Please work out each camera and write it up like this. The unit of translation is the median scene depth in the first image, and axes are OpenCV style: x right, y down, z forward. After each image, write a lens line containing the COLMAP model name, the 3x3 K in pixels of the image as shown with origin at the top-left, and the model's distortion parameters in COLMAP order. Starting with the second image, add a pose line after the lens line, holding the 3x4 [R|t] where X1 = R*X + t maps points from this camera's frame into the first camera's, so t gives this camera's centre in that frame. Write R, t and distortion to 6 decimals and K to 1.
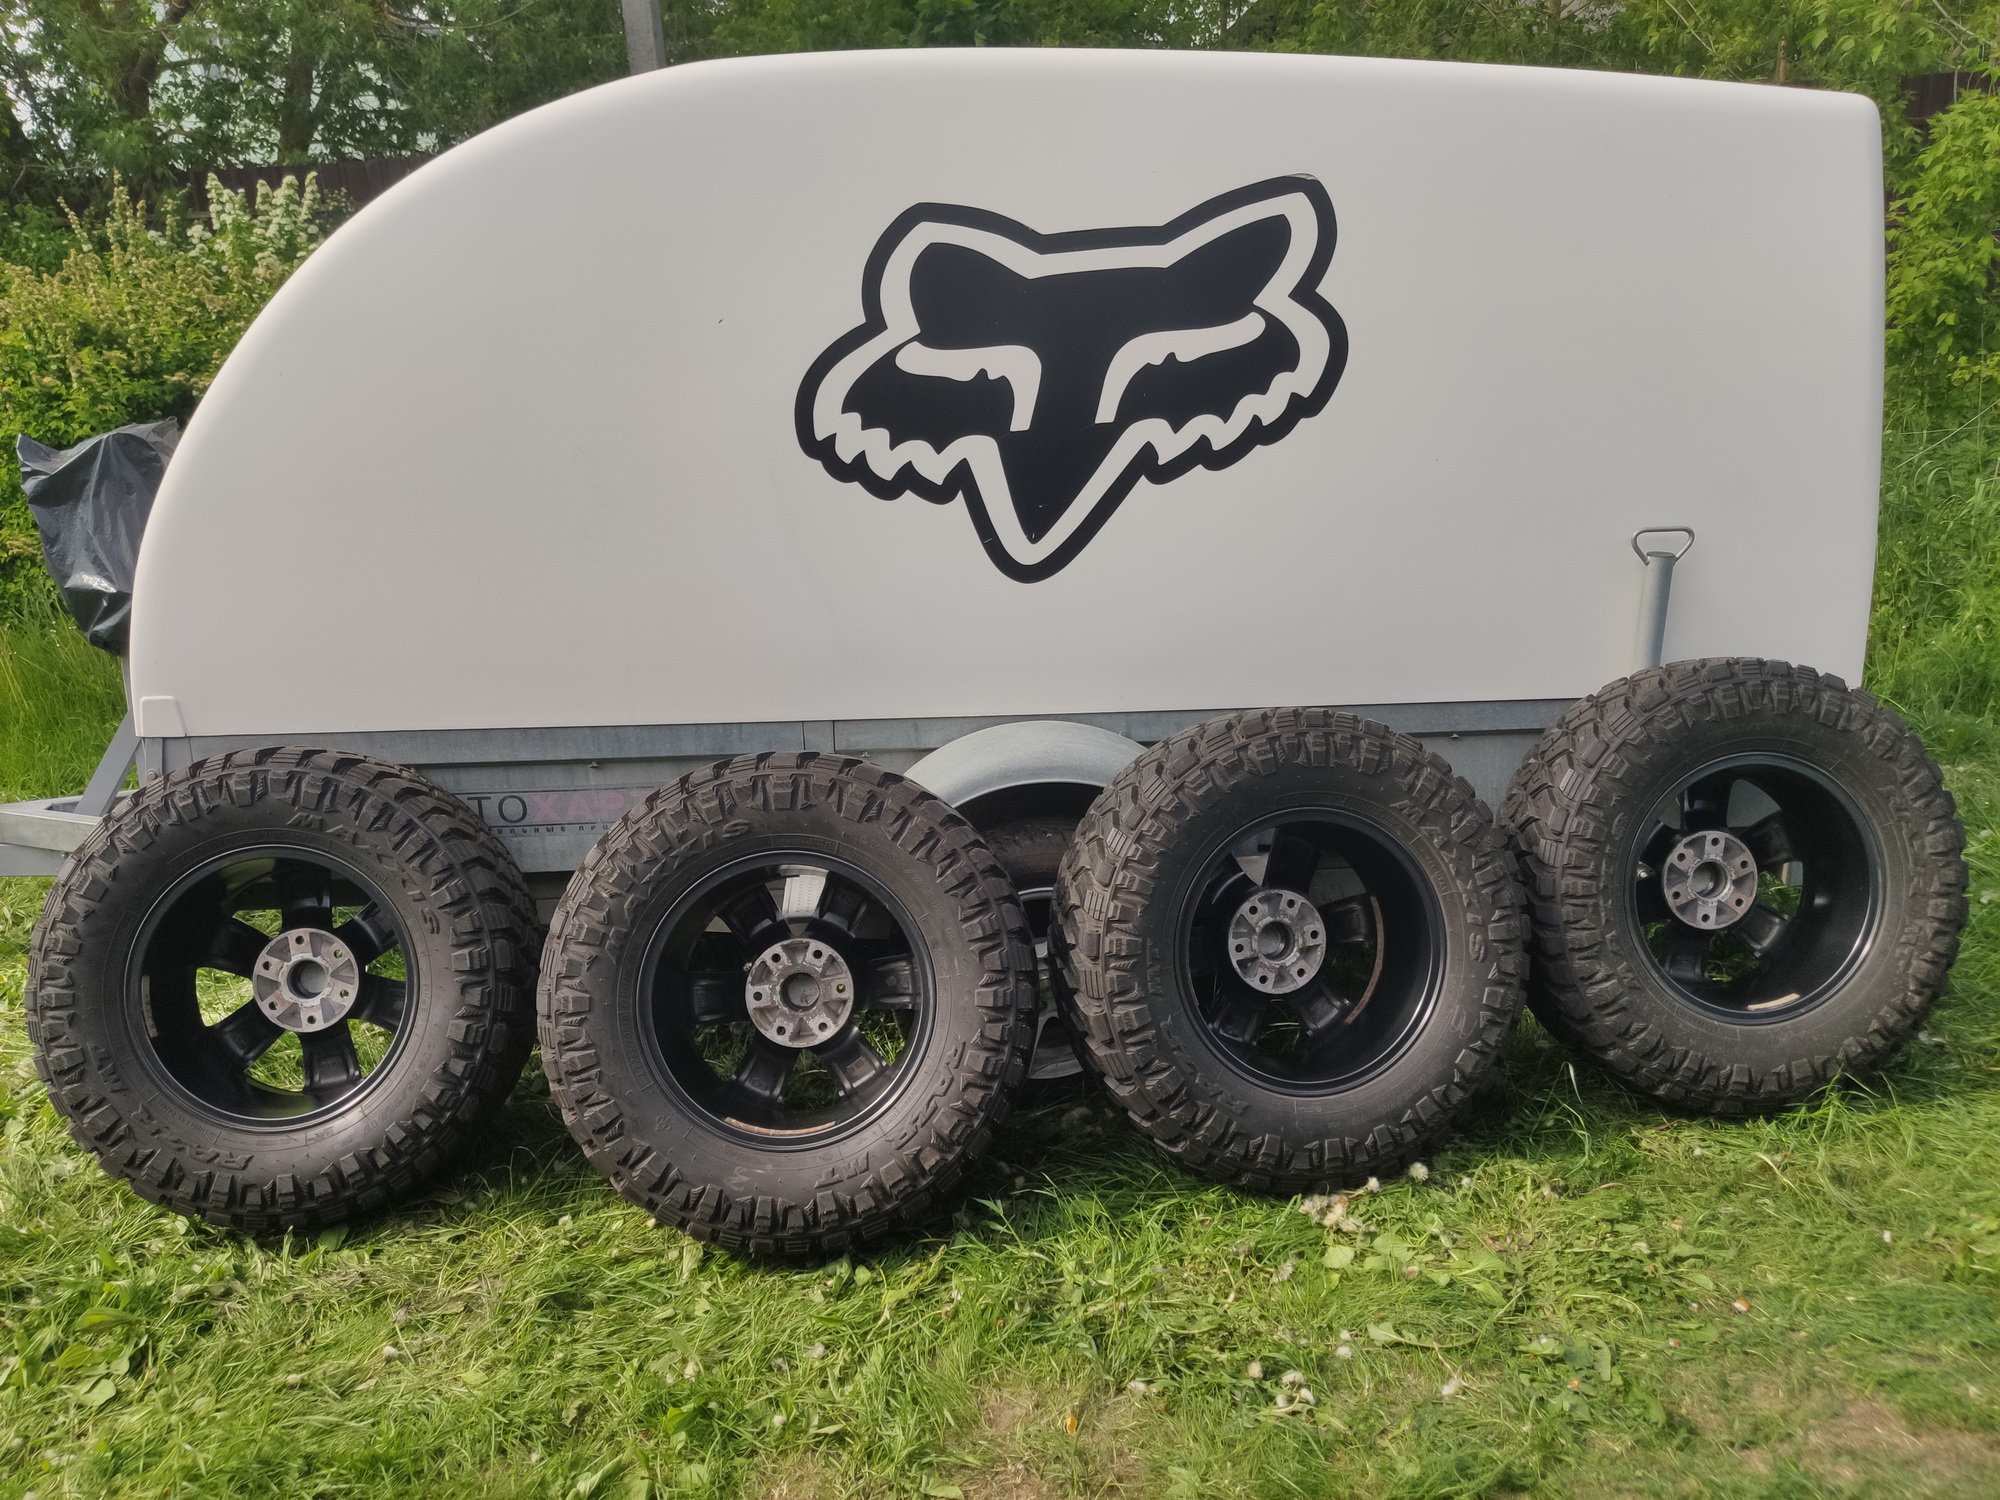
lens RADIAL K [[1515.6, 0, 1003.2], [0, 1515.6, 762.6], [0, 0, 1]] dist [0.006903, -0.011544]
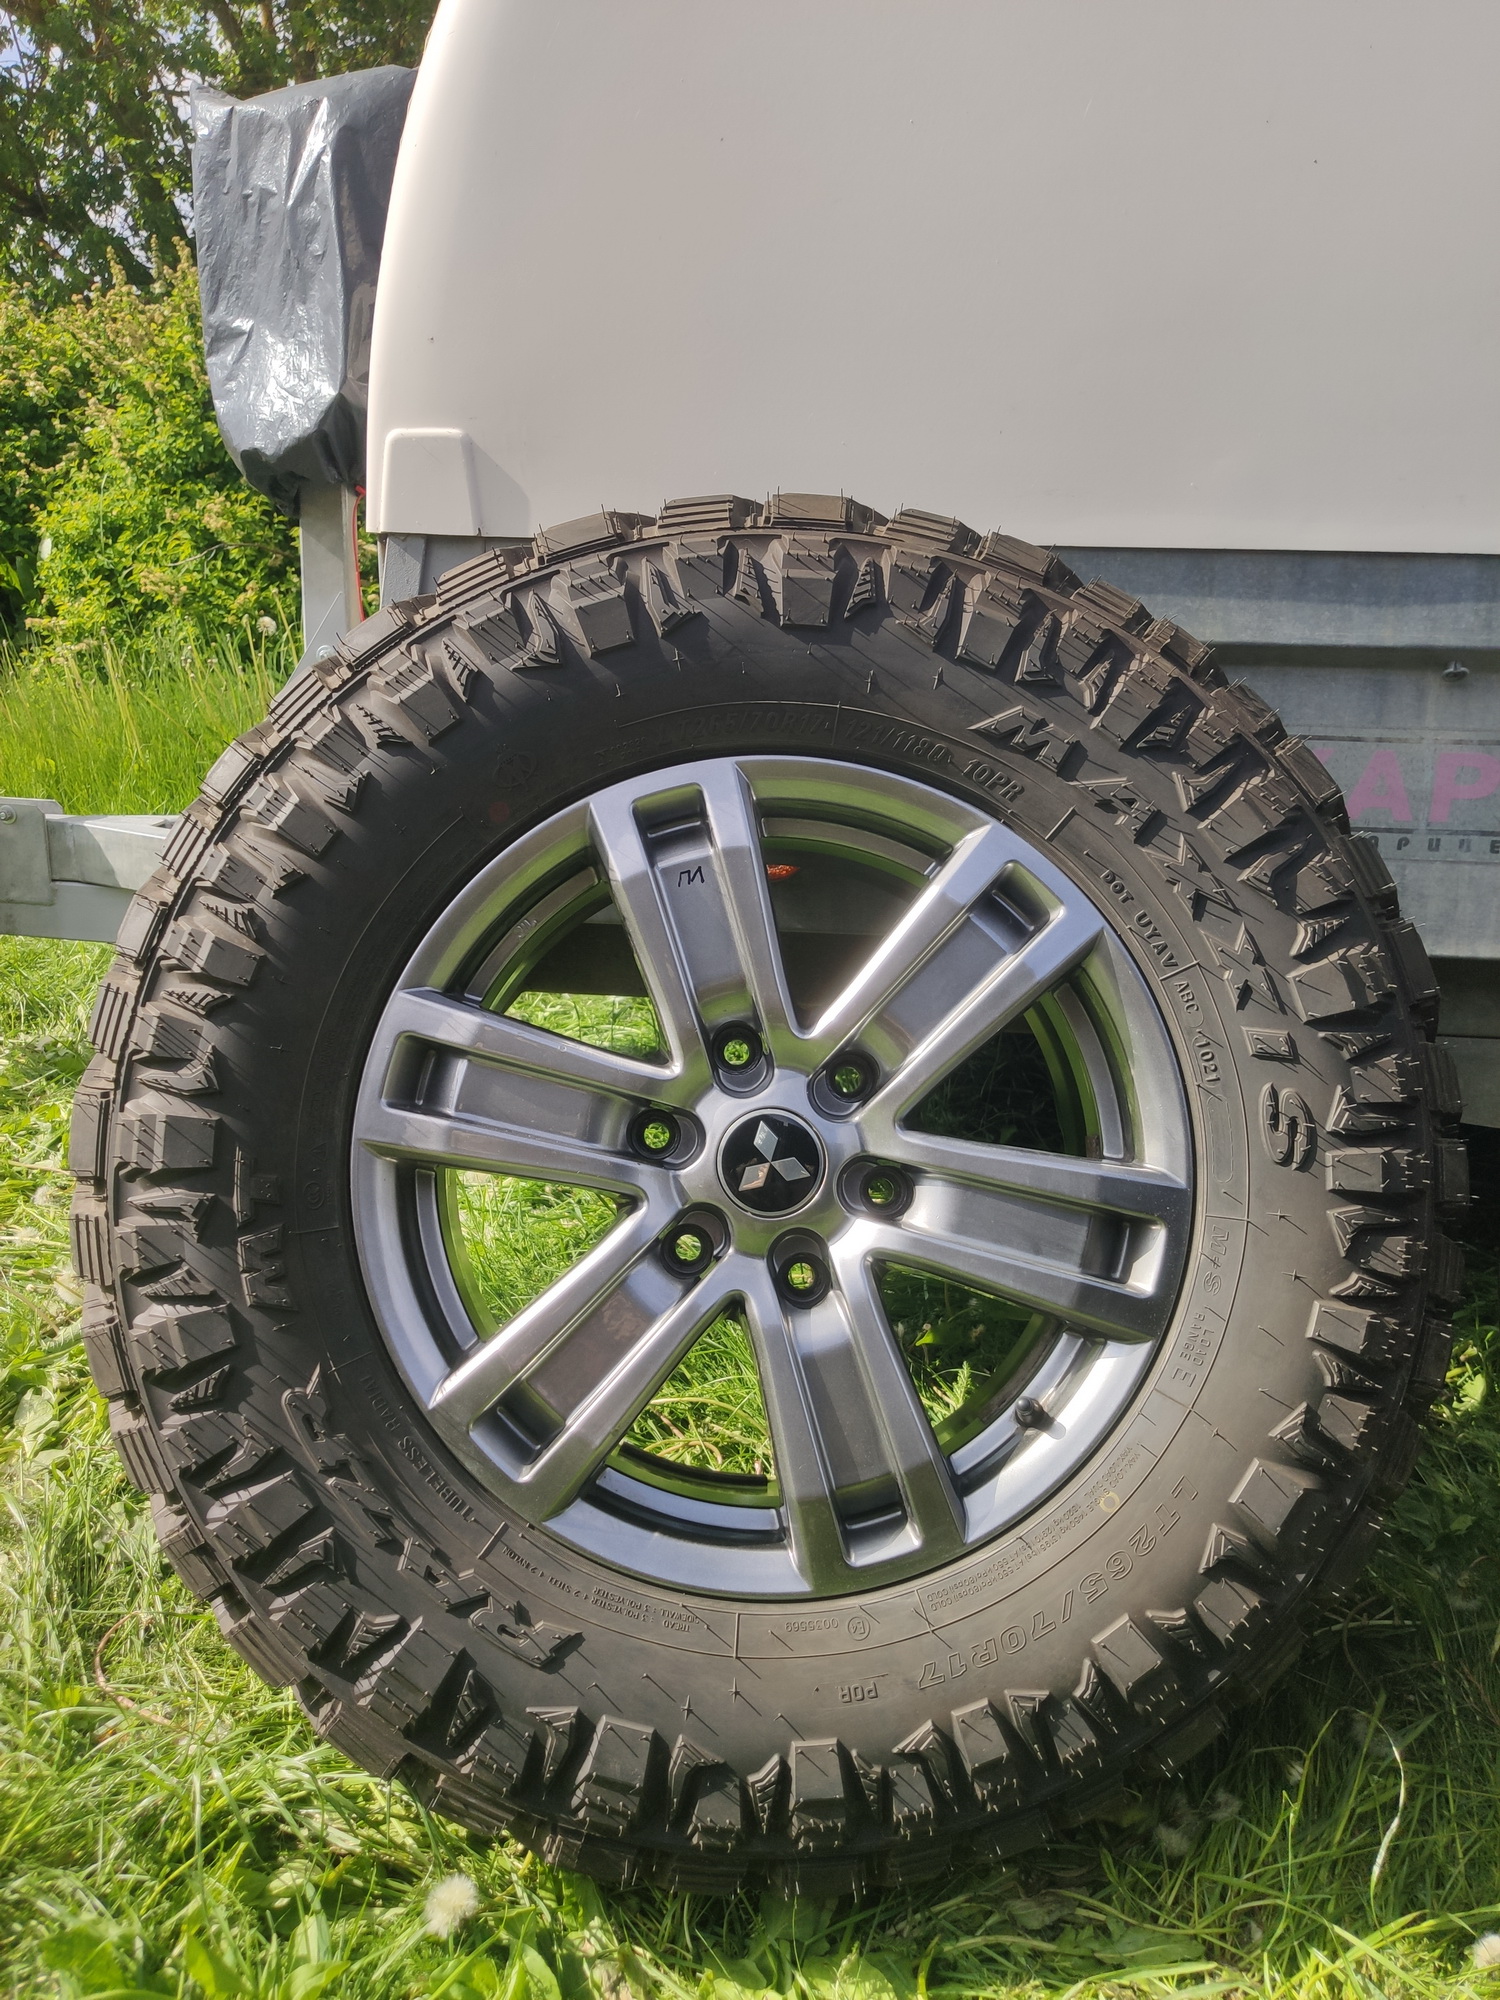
lens RADIAL K [[1515.6, 0, 775.3], [0, 1515.6, 984.0], [0, 0, 1]] dist [0.006903, -0.011544]
pose [[0.982005, 0.081461, -0.170382, -0.429763], [-0.084716, 0.996334, -0.011907, 0.113323], [0.168788, 0.026127, 0.985306, 0.675383]]
